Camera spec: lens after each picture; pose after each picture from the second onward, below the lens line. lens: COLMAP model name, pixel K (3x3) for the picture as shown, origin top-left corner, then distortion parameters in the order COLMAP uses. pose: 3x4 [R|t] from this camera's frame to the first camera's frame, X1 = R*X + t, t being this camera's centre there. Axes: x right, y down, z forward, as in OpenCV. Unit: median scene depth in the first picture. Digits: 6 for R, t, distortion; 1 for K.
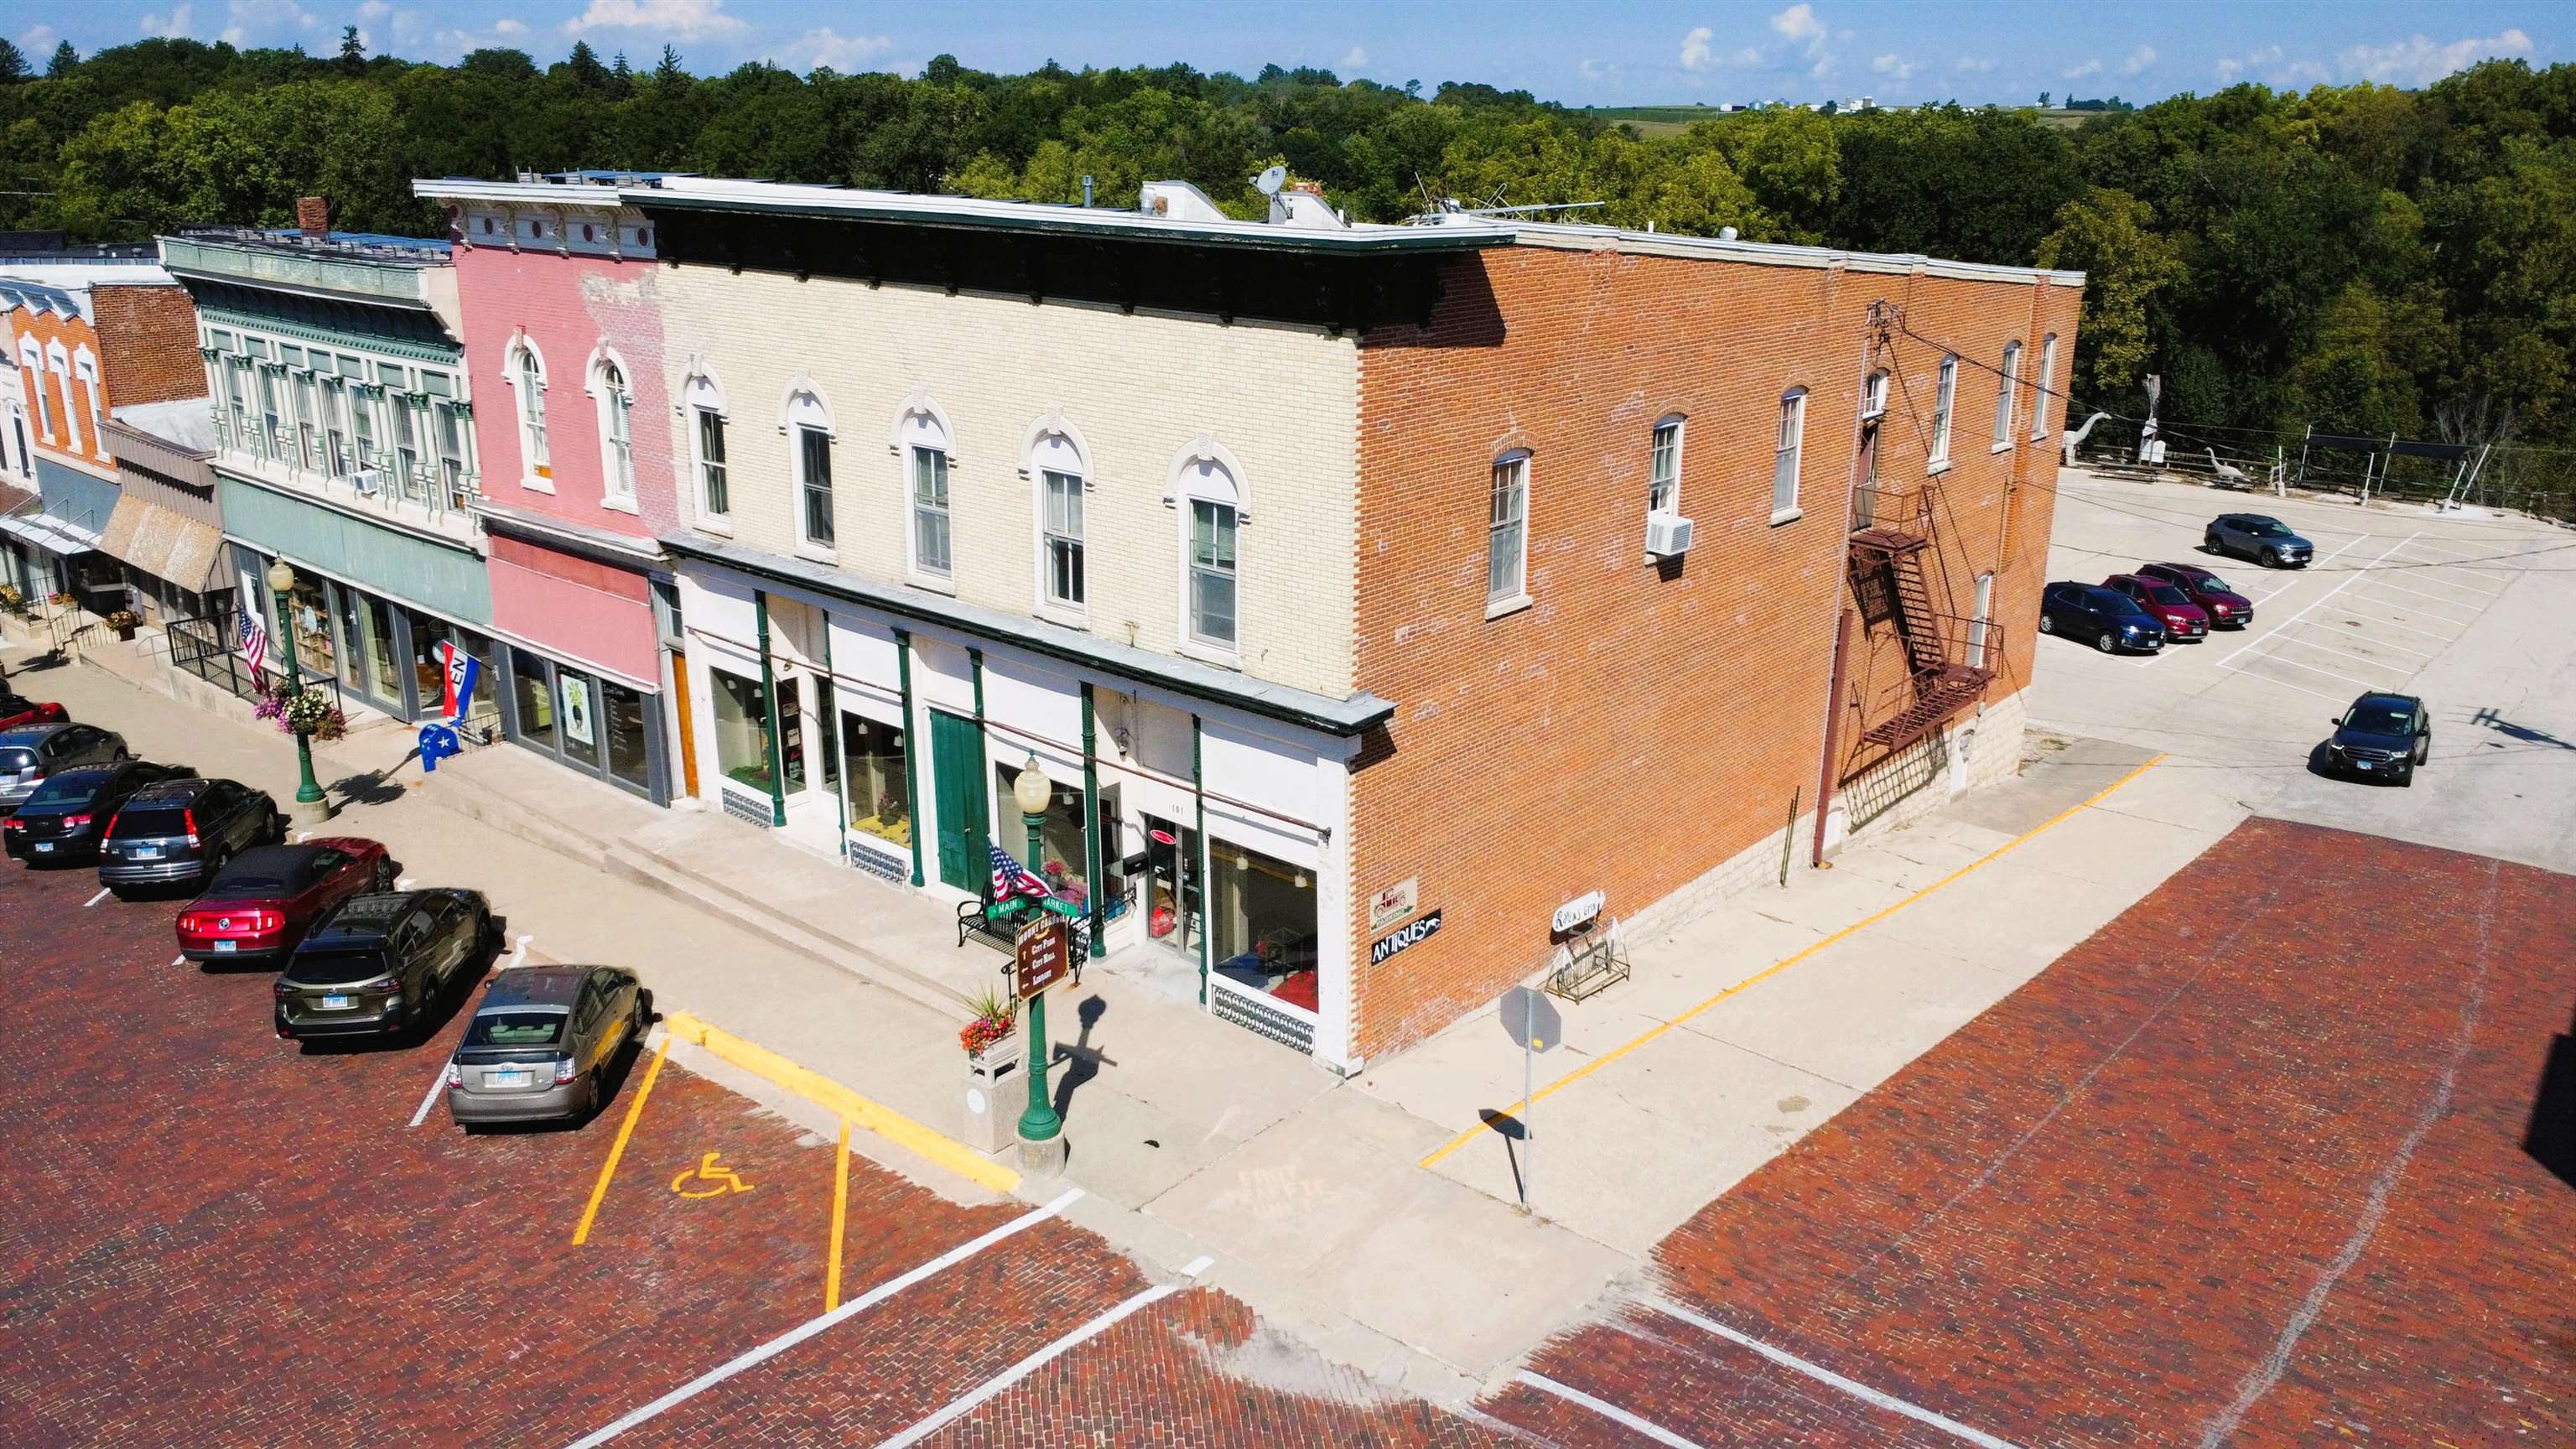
lens RADIAL K [[1860.8, 0, 1301.1], [0, 1860.8, 727.4], [0, 0, 1]] dist [-0.023428, -0.003213]
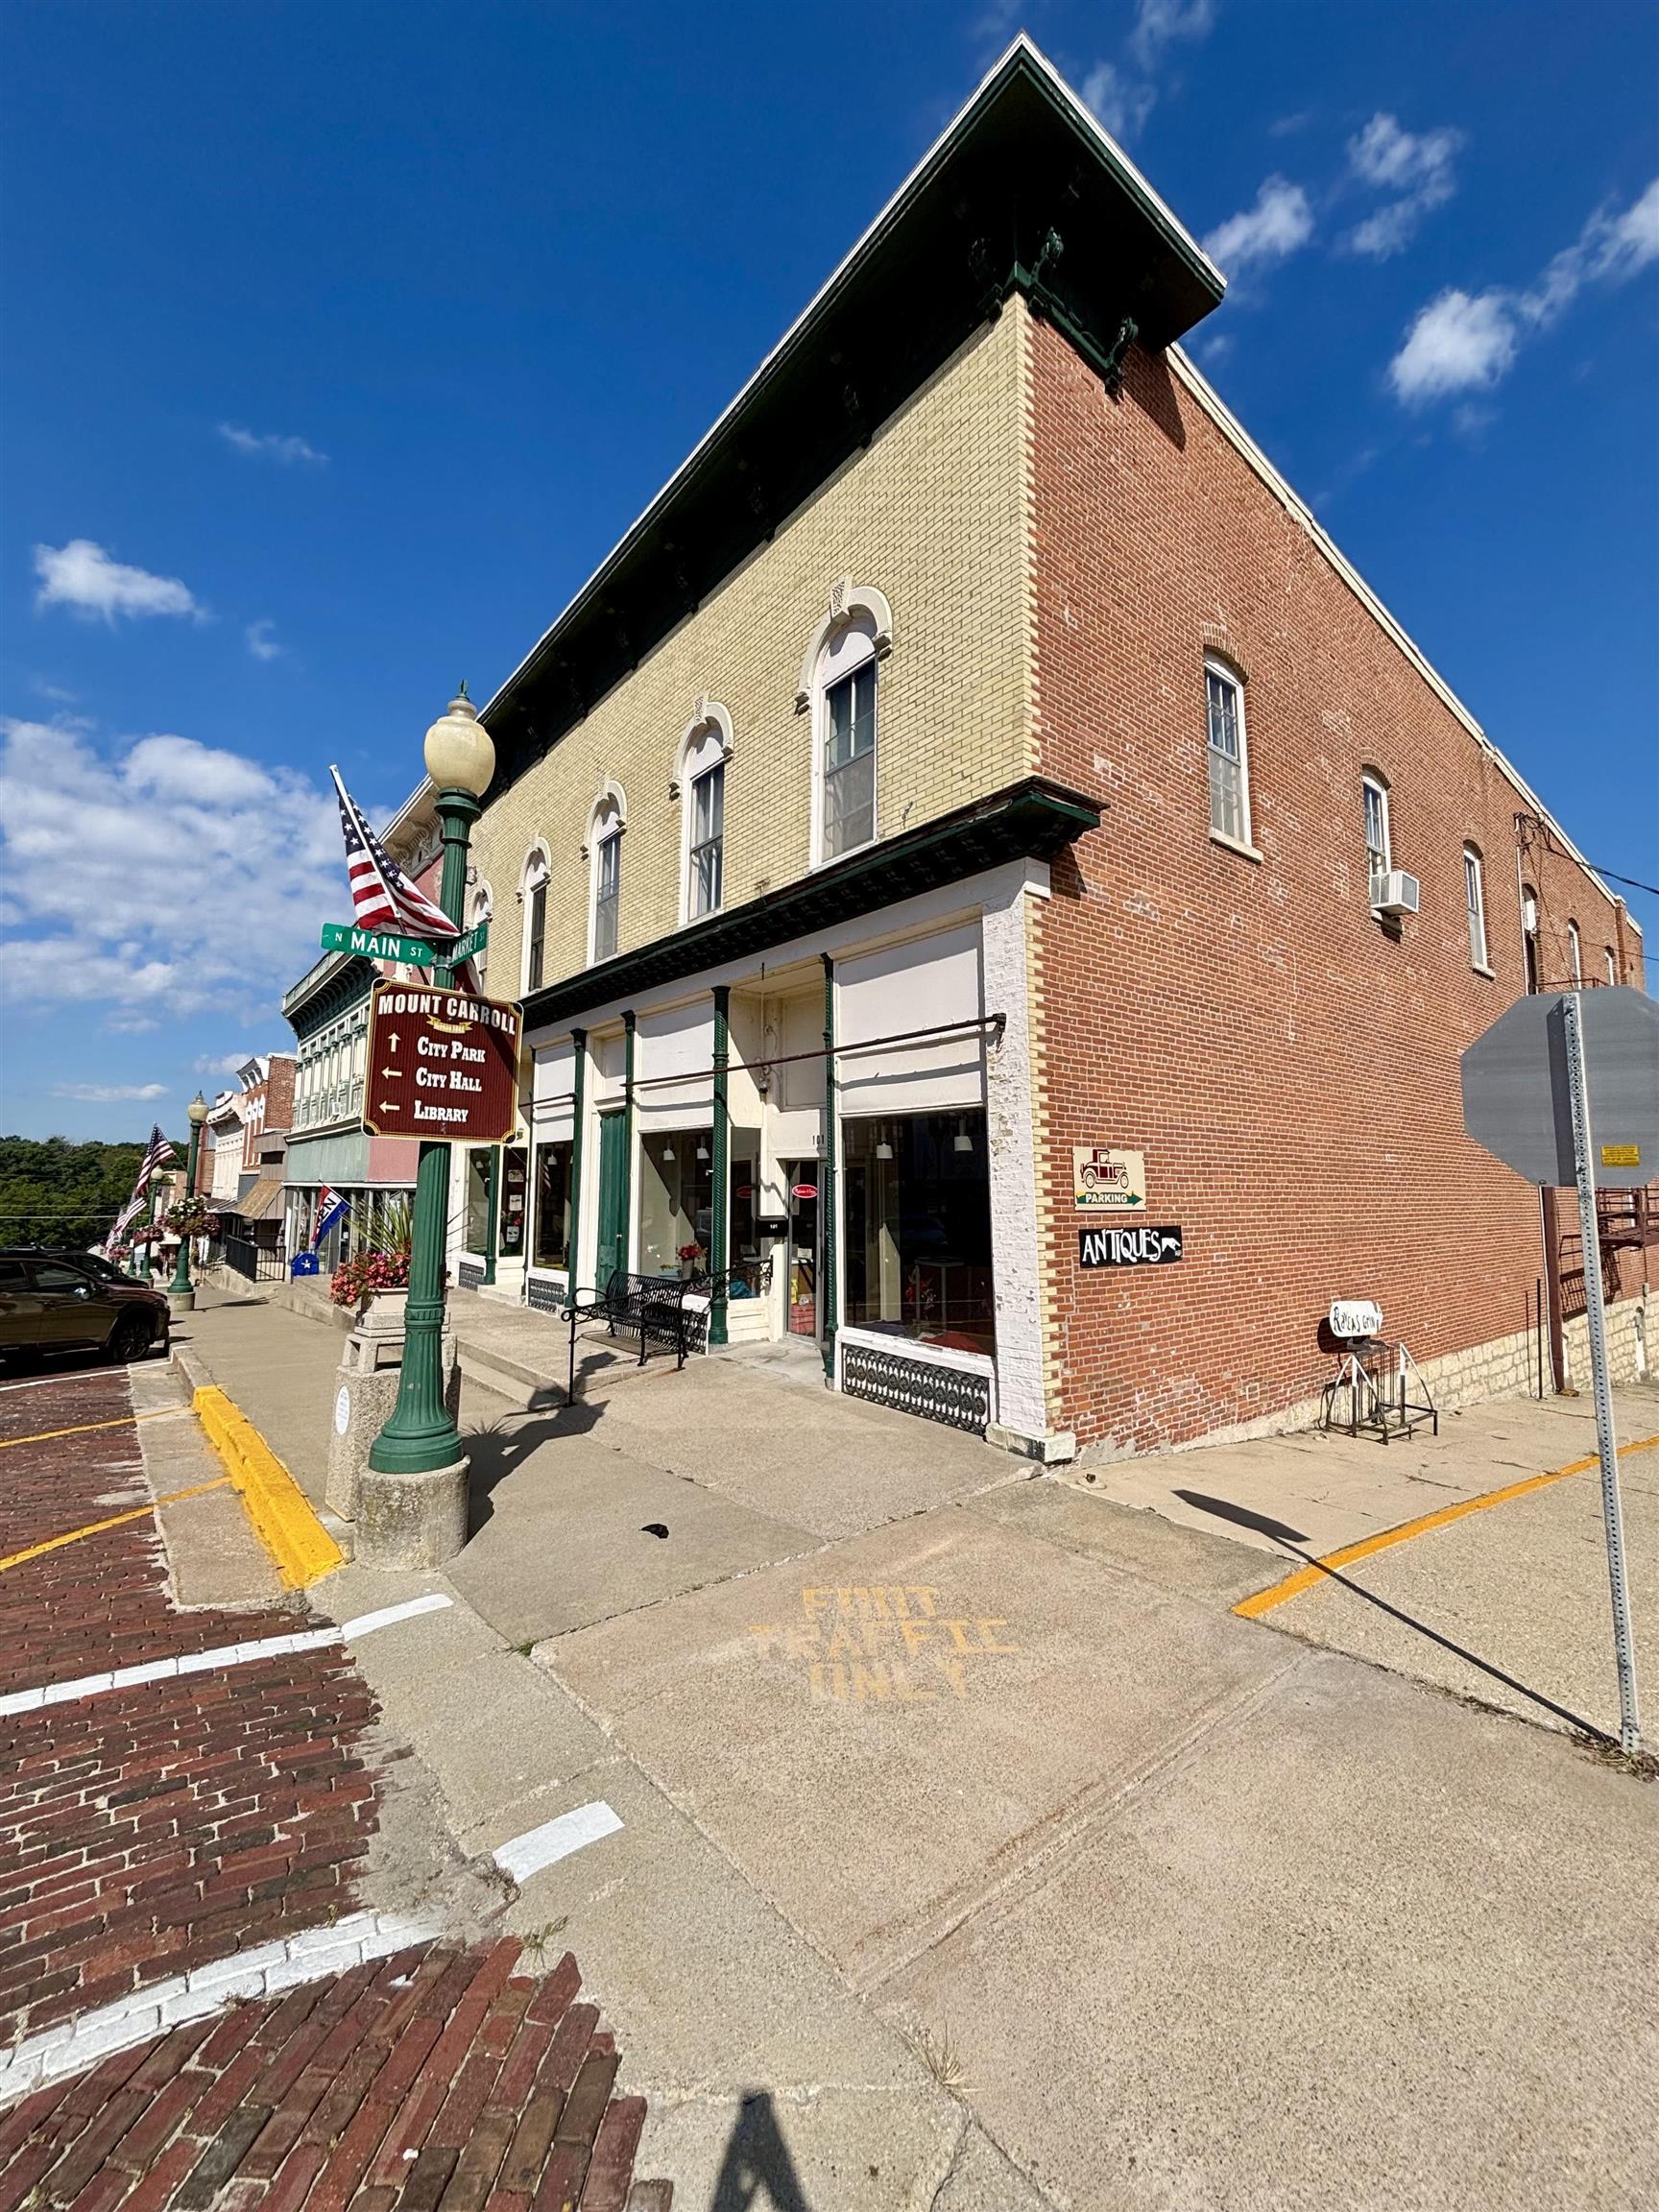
lens RADIAL K [[895.0, 0, 835.3], [0, 895.0, 1101.6], [0, 0, 1]] dist [-0.000368, 0.002036]
pose [[0.982784, -0.024173, -0.183173, 0.013129], [-0.052179, 0.914733, -0.400676, 0.190392], [0.177240, 0.403335, 0.897723, 0.666756]]
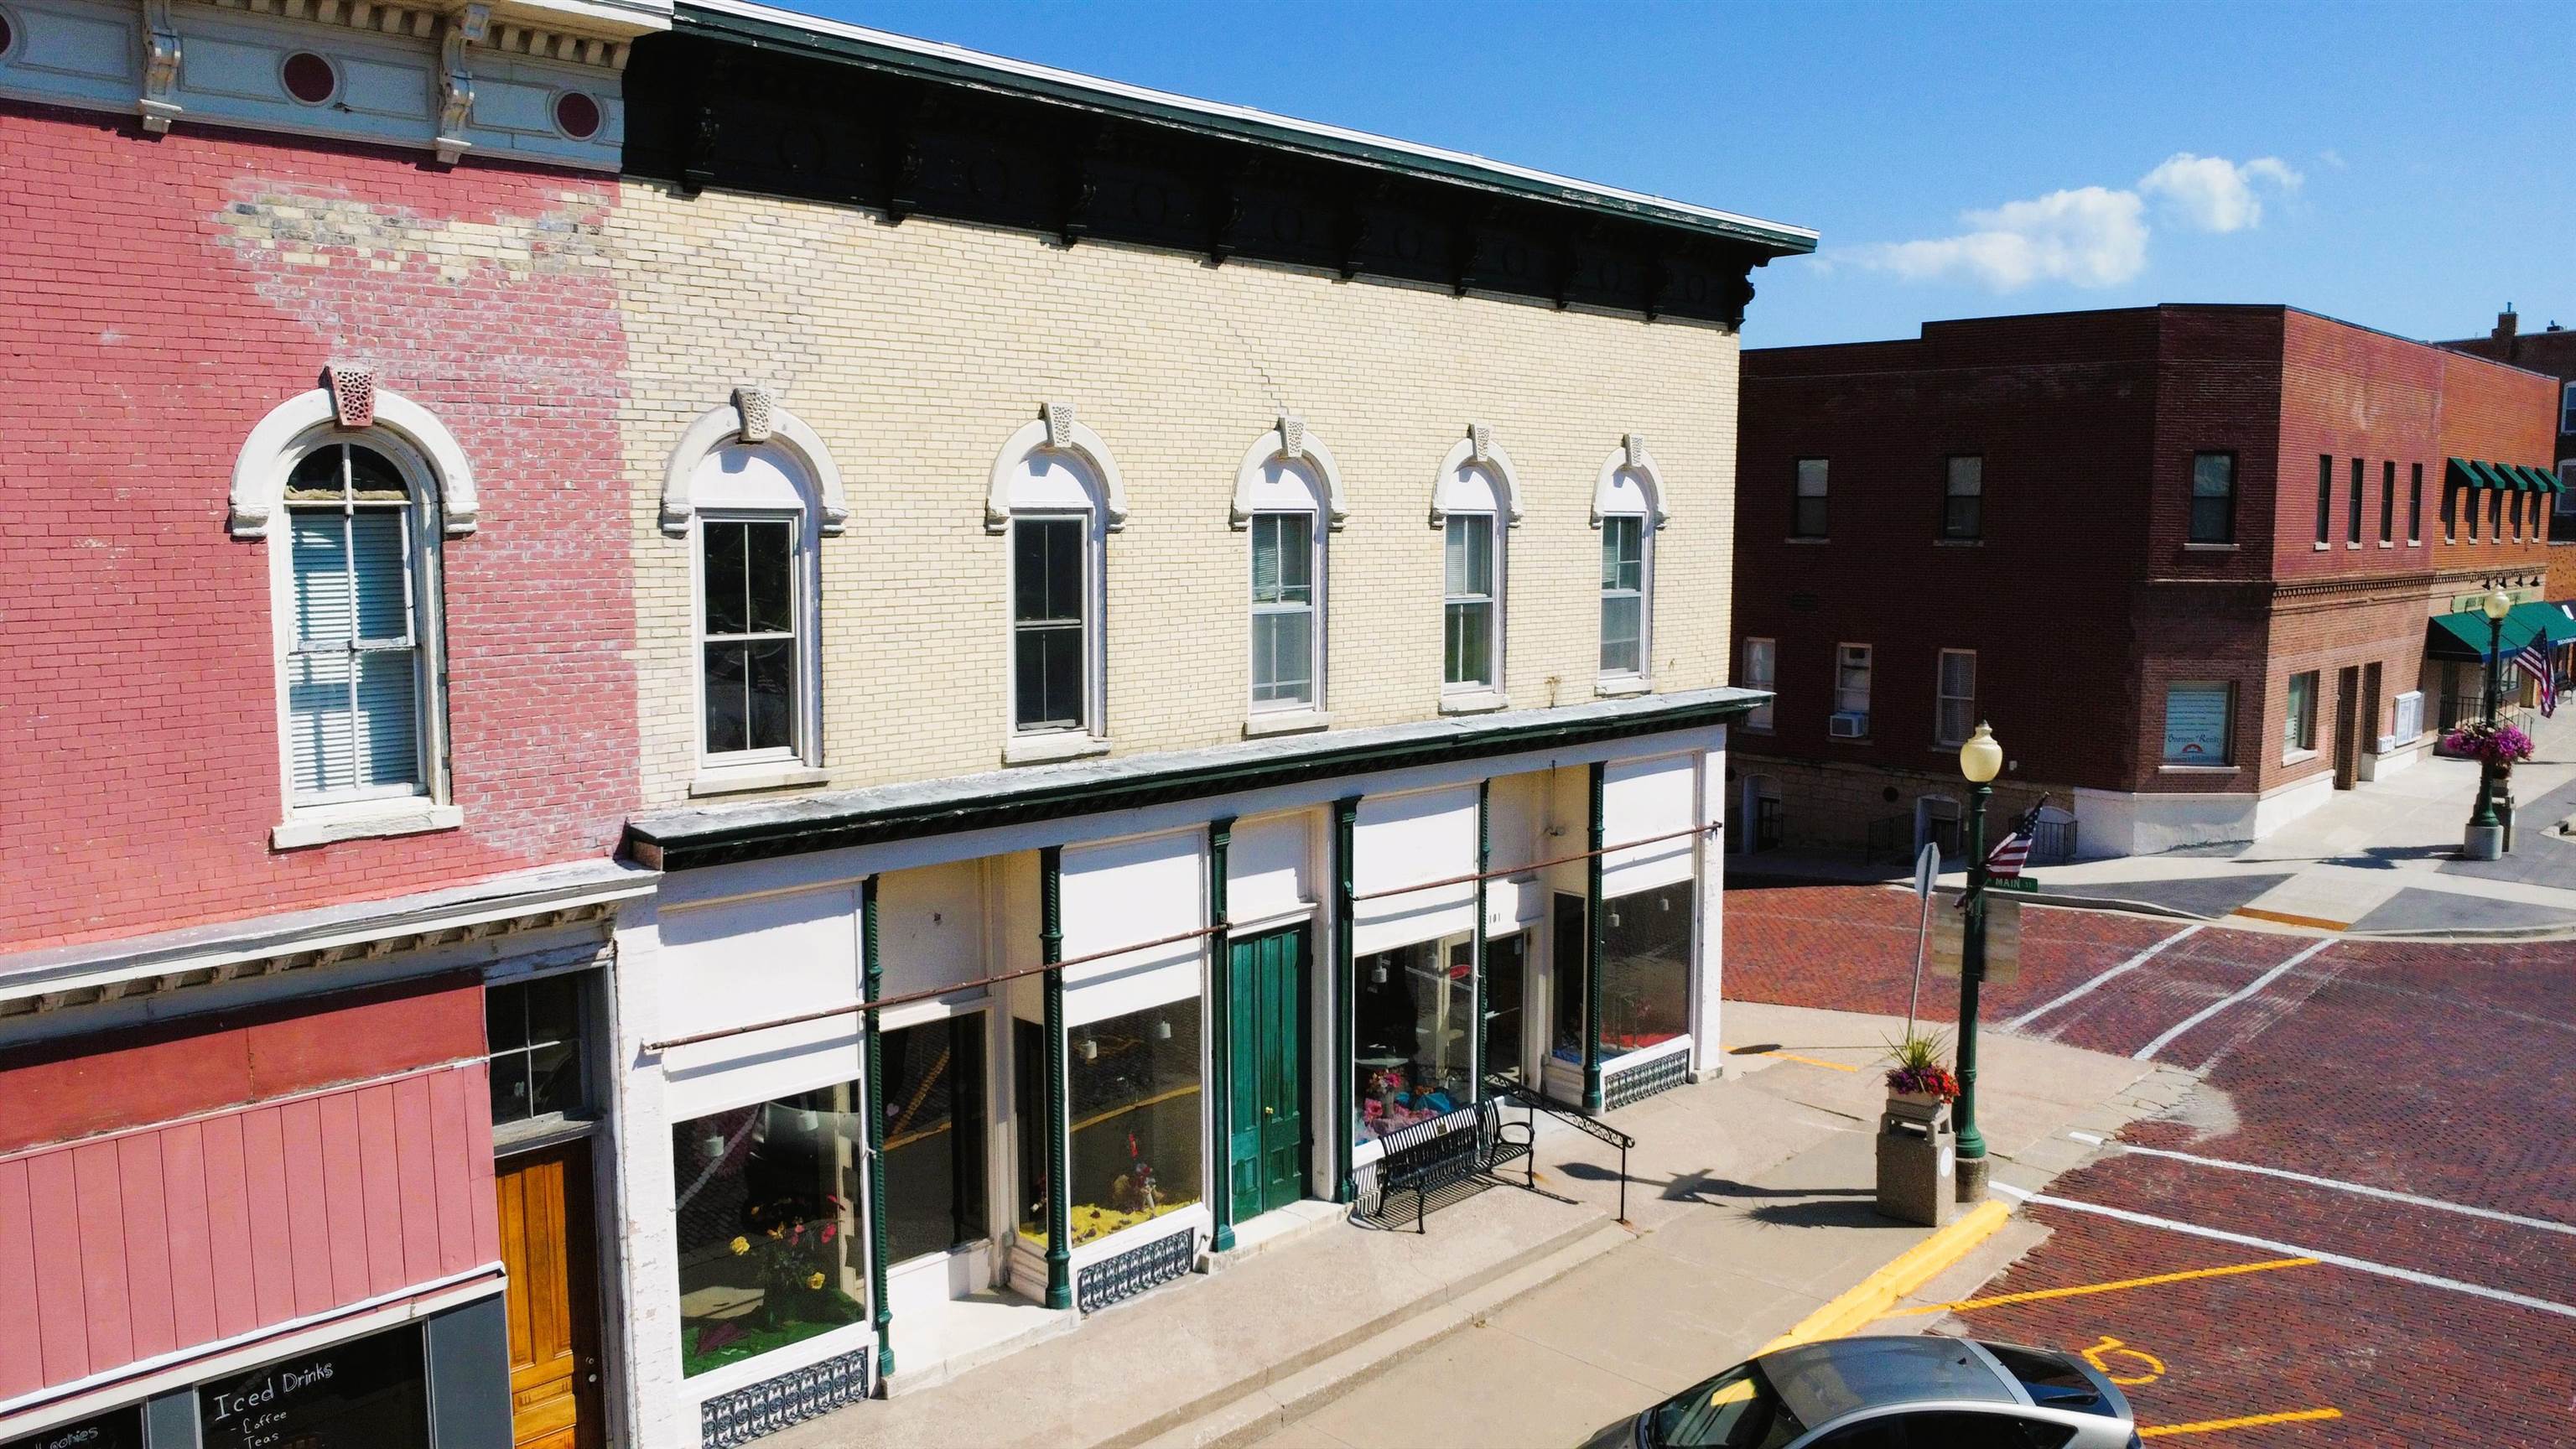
lens RADIAL K [[1860.8, 0, 1278.8], [0, 1860.8, 705.4], [0, 0, 1]] dist [-0.023428, -0.003213]
pose [[0.082778, -0.116819, 0.989698, -0.910073], [0.307375, 0.947681, 0.086150, -0.150905], [-0.947981, 0.297077, 0.114354, 1.000014]]
